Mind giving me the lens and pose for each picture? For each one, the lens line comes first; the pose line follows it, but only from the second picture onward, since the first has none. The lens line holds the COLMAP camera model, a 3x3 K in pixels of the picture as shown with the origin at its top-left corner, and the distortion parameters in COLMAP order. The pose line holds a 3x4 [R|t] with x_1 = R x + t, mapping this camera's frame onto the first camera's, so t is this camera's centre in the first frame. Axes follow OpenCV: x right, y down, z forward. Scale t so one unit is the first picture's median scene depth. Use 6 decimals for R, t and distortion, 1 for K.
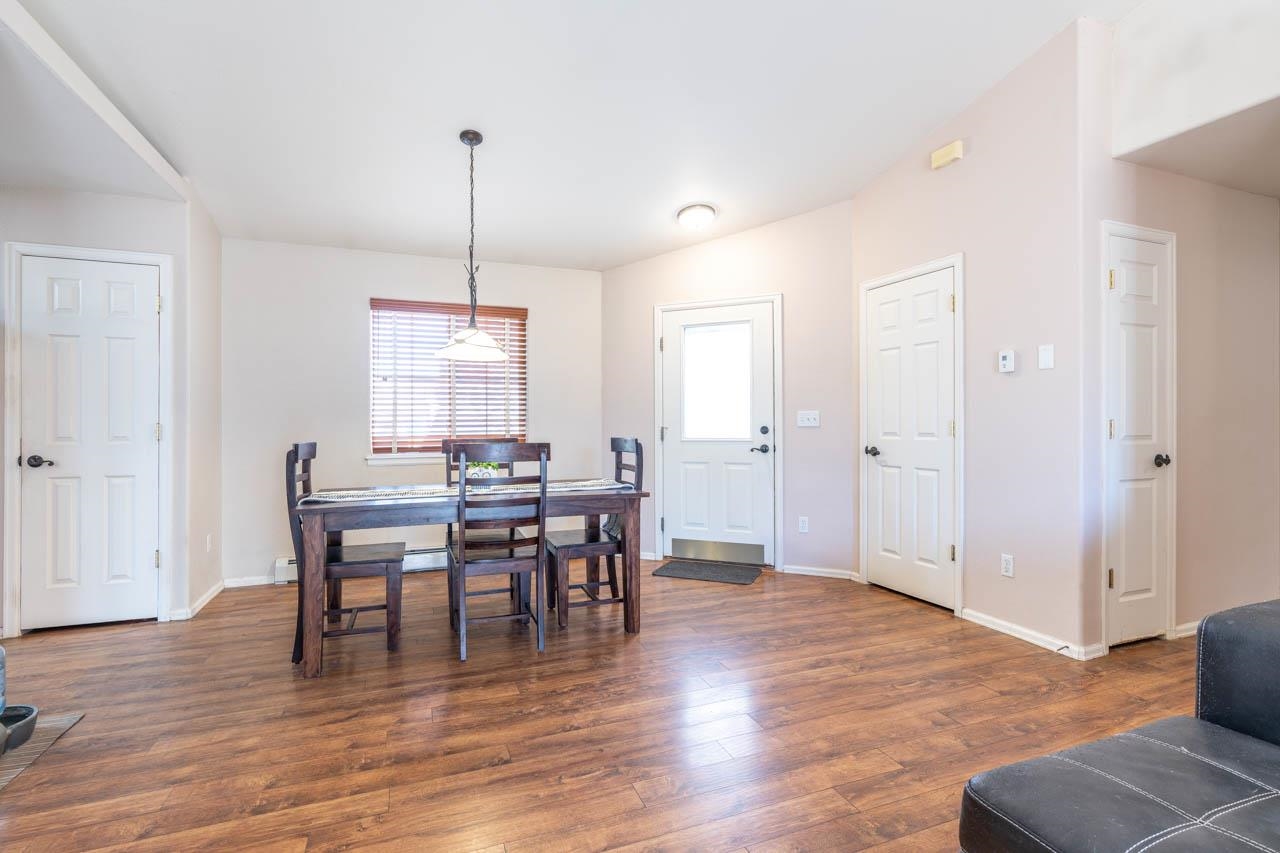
lens RADIAL K [[597.6, 0, 643.3], [0, 597.6, 423.5], [0, 0, 1]] dist [-0.000935, 0.000069]
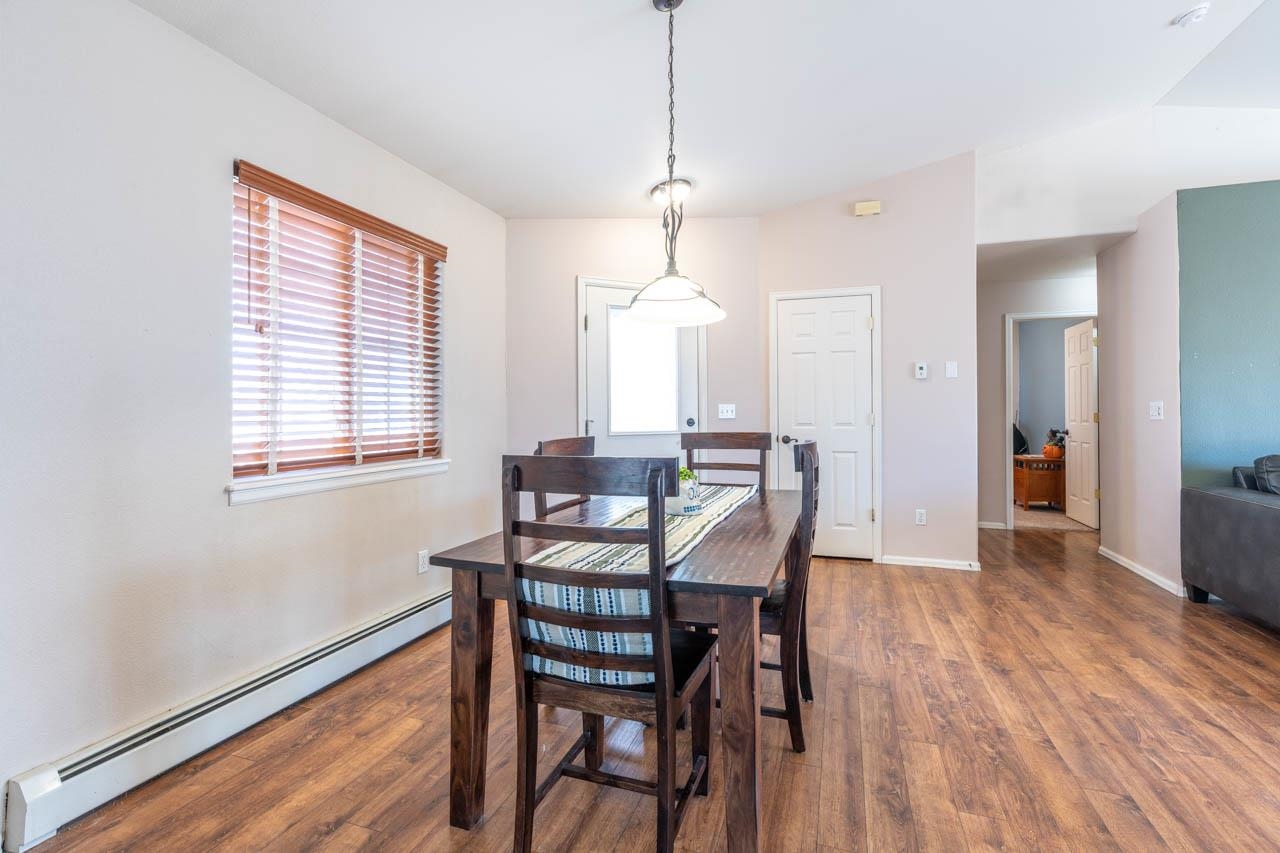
lens RADIAL K [[579.6, 0, 641.4], [0, 579.6, 410.7], [0, 0, 1]] dist [-0.002005, 0.000633]
pose [[0.646309, 0.005138, 0.763058, -0.779572], [0.001755, 0.999965, -0.008220, -0.000708], [-0.763074, 0.006652, 0.646277, 0.573853]]
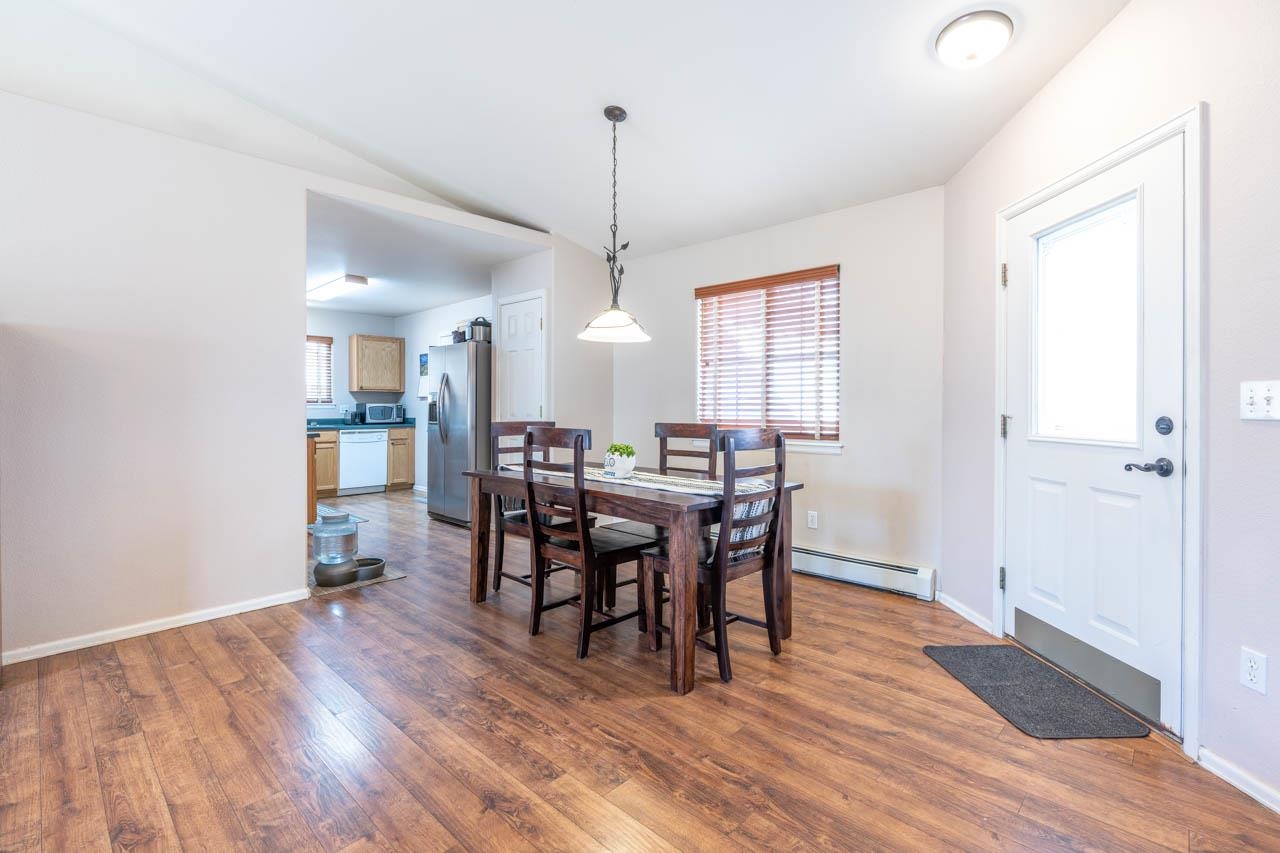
lens RADIAL K [[579.6, 0, 641.4], [0, 579.6, 410.7], [0, 0, 1]] dist [-0.002005, 0.000633]
pose [[0.426382, 0.010213, -0.904486, 0.563329], [-0.005156, 0.999947, 0.008861, -0.002519], [0.904529, 0.000886, 0.426412, 0.608631]]
